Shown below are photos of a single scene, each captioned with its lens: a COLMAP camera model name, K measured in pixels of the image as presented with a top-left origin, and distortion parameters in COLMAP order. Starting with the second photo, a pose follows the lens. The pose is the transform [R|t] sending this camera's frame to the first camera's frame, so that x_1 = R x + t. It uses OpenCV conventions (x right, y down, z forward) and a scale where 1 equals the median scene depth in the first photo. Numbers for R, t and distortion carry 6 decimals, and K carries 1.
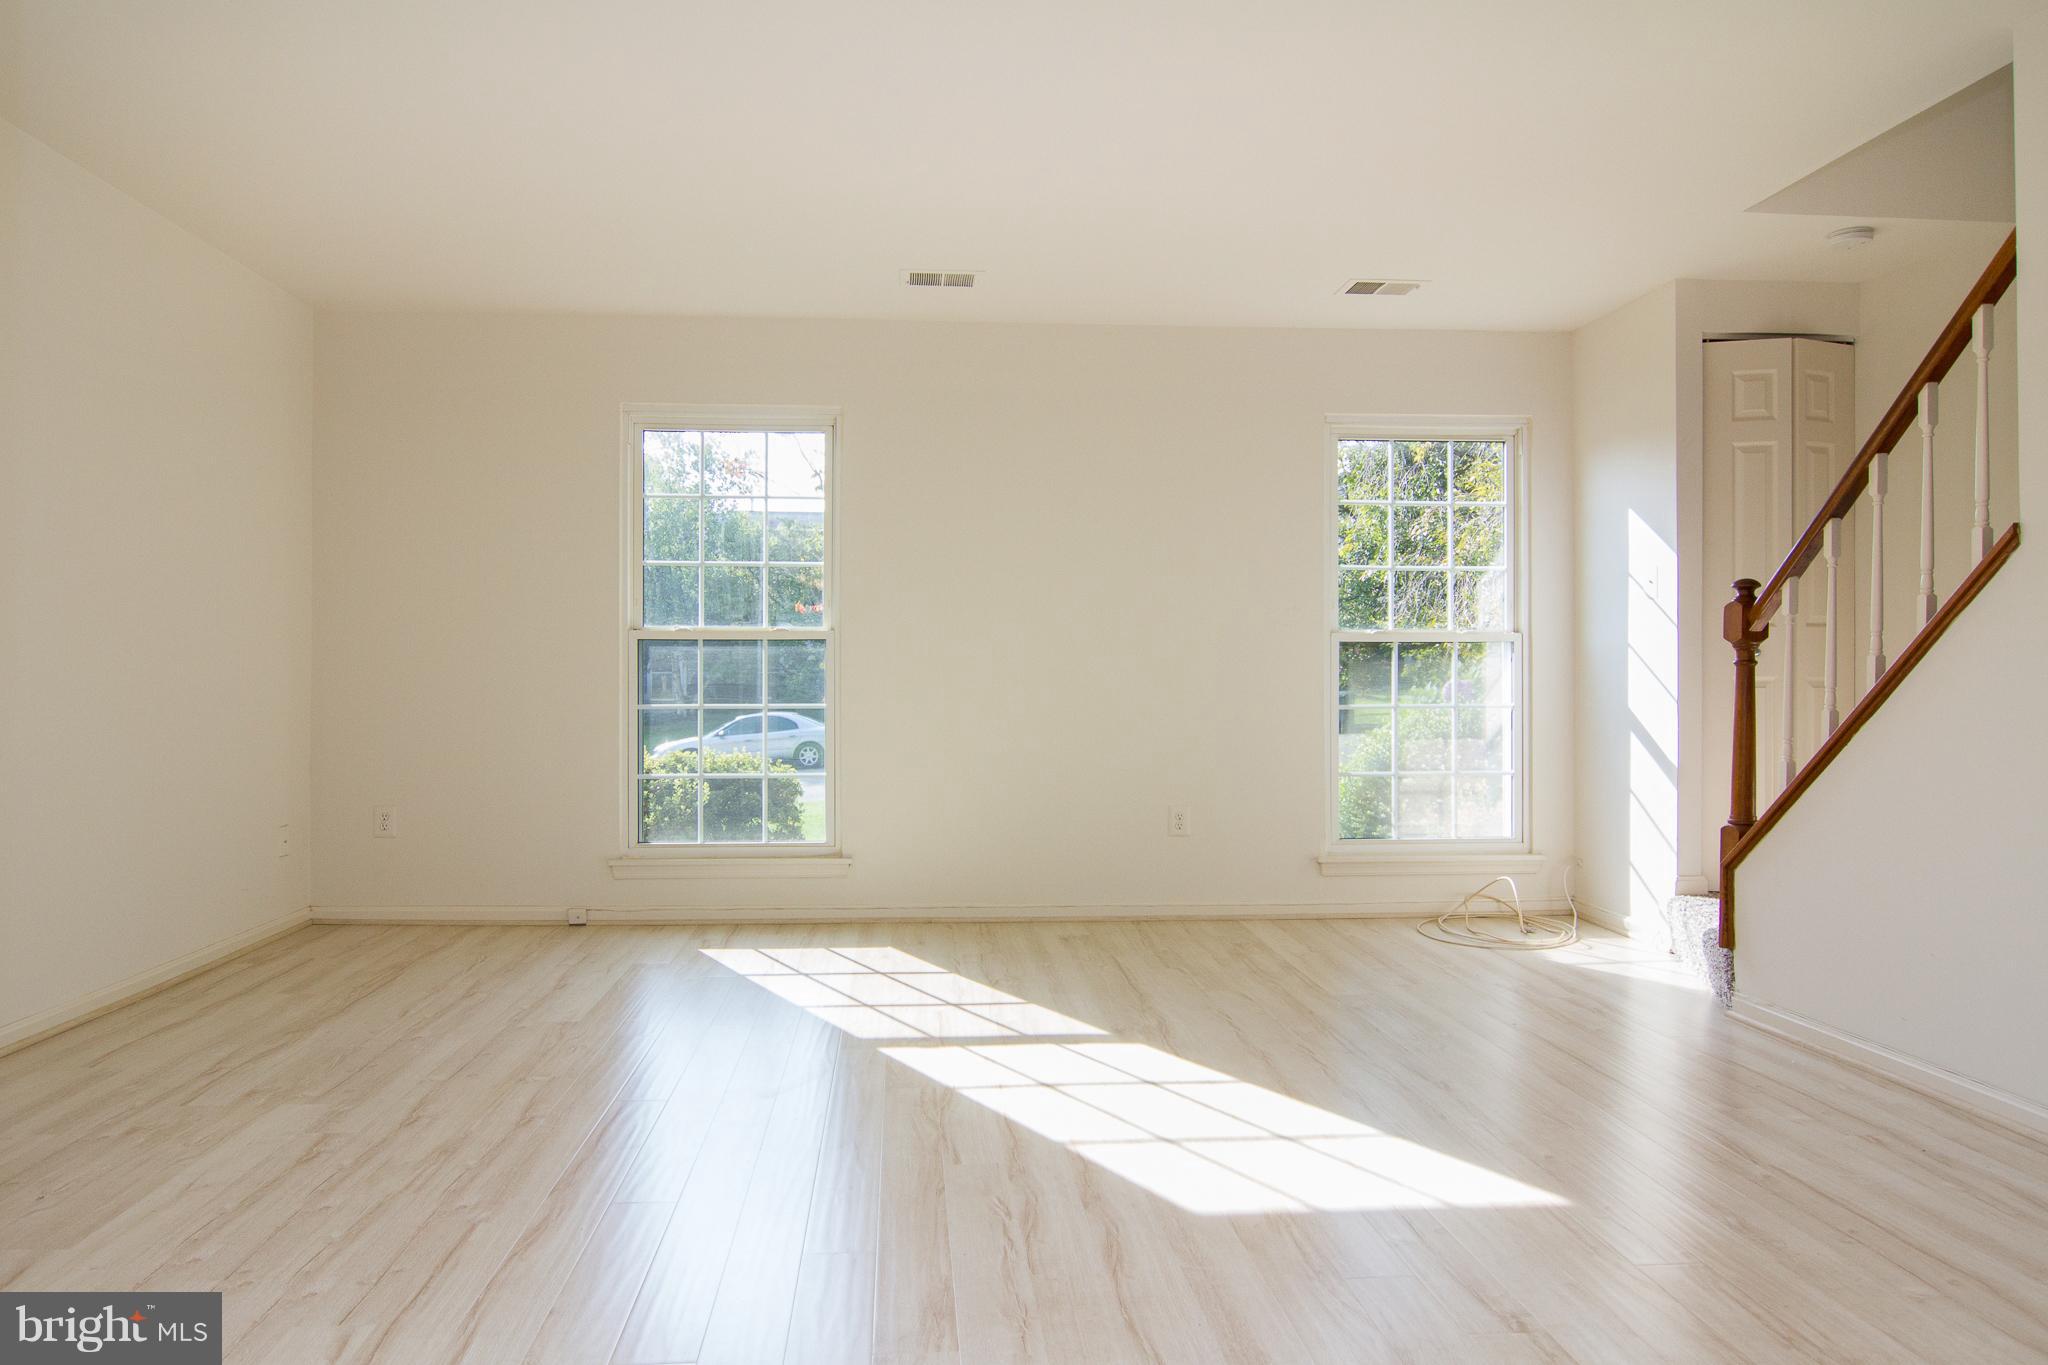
lens RADIAL K [[1194.8, 0, 1016.2], [0, 1194.8, 674.7], [0, 0, 1]] dist [-0.013974, -0.002330]
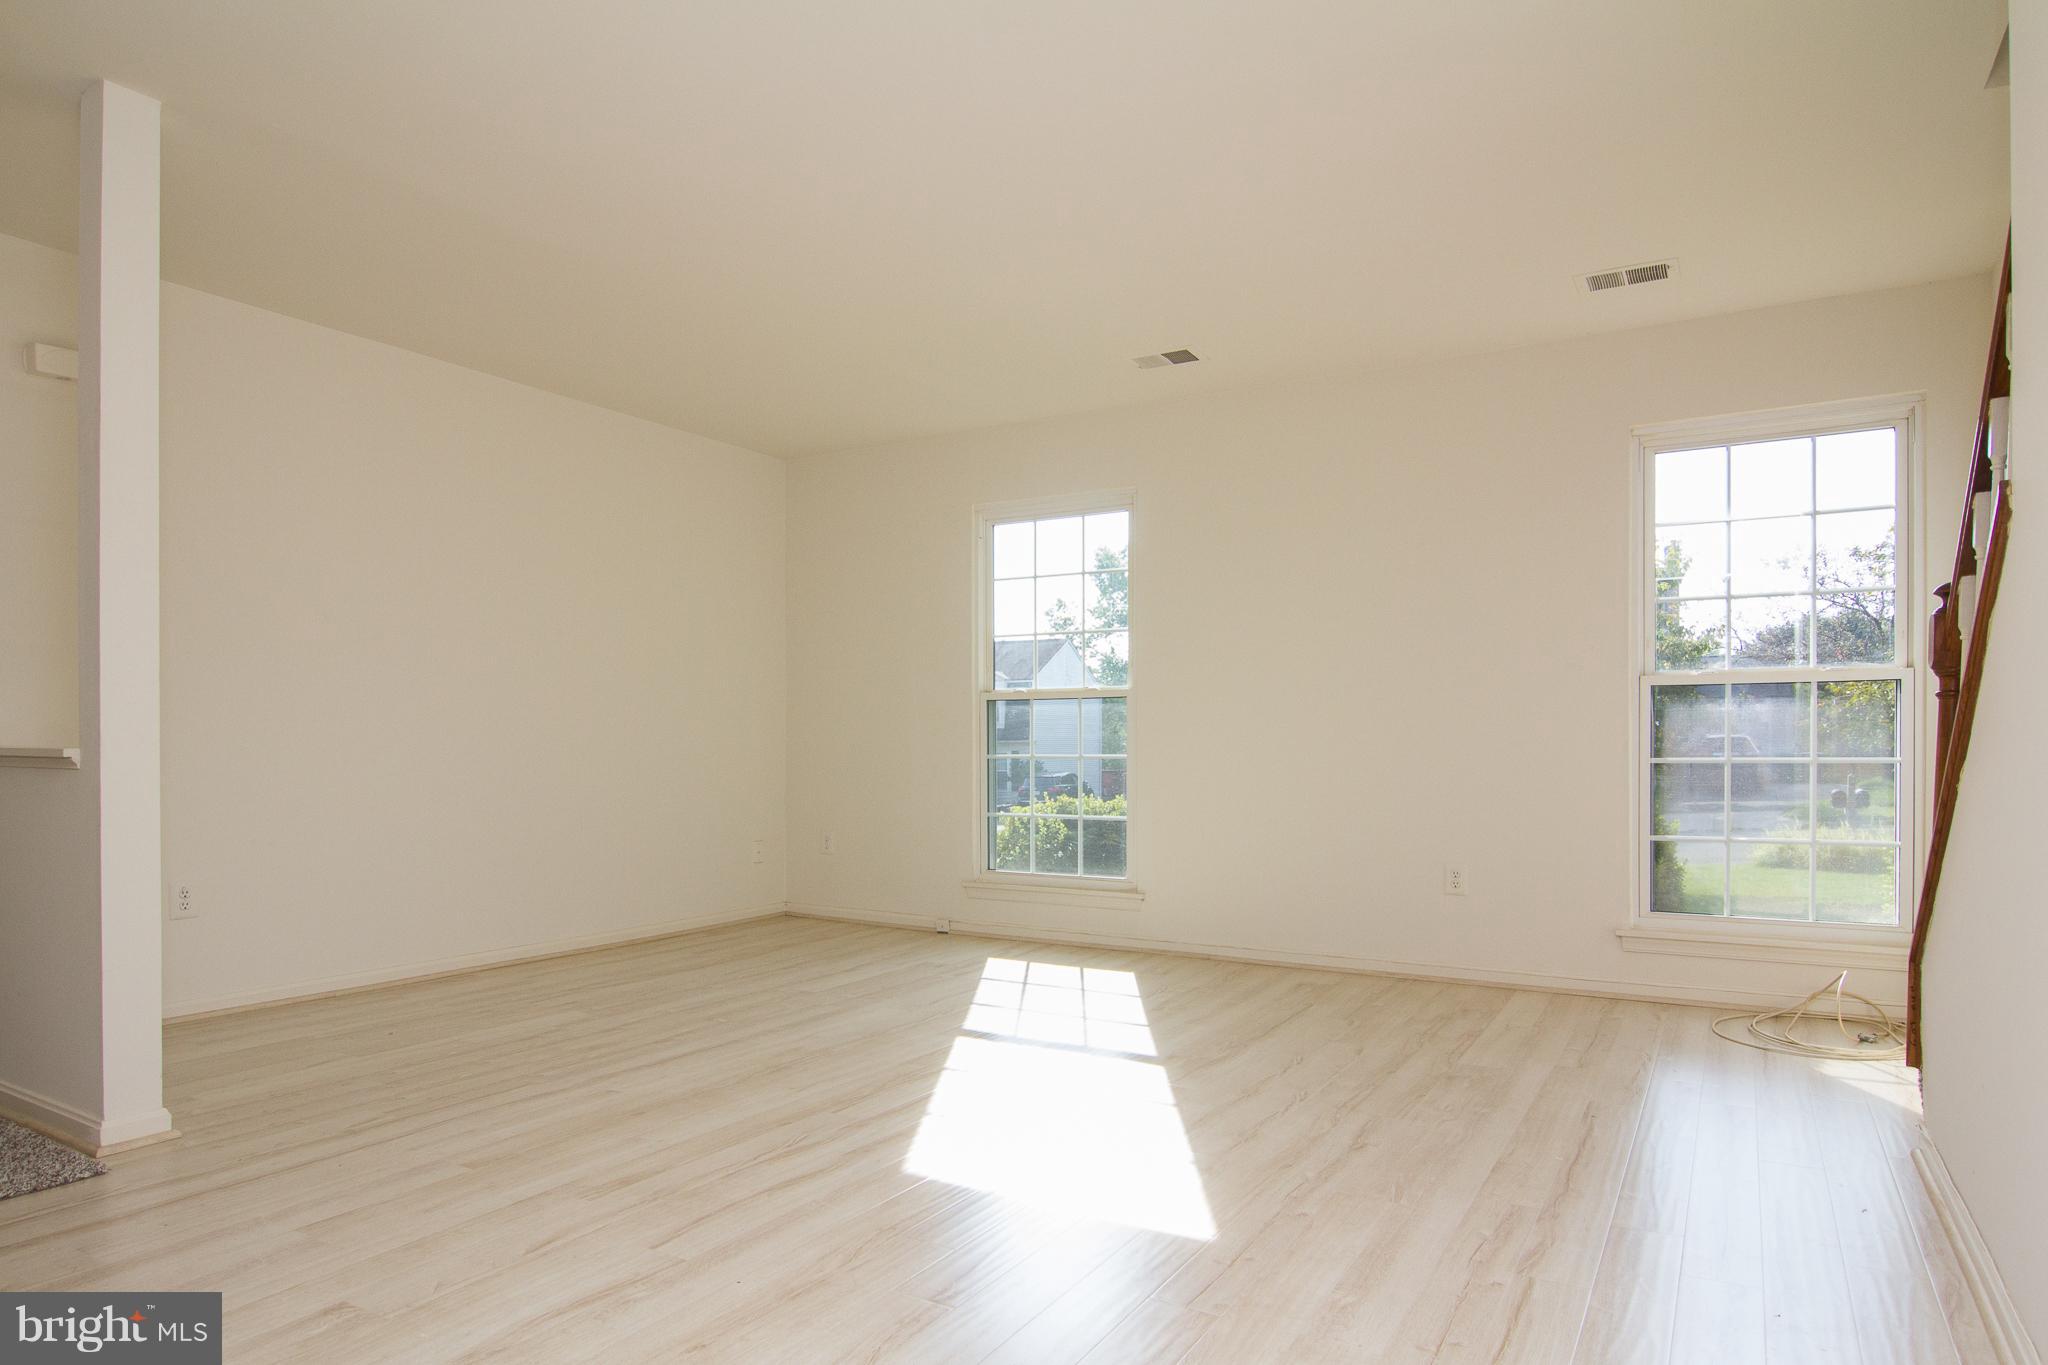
lens RADIAL K [[1198.5, 0, 1024.0], [0, 1198.5, 735.6], [0, 0, 1]] dist [0.000116, 0.000173]
pose [[0.826728, -0.005649, -0.562574, 0.399854], [0.011020, 0.999920, 0.006155, -0.001046], [0.562494, -0.011288, 0.826724, 0.023656]]
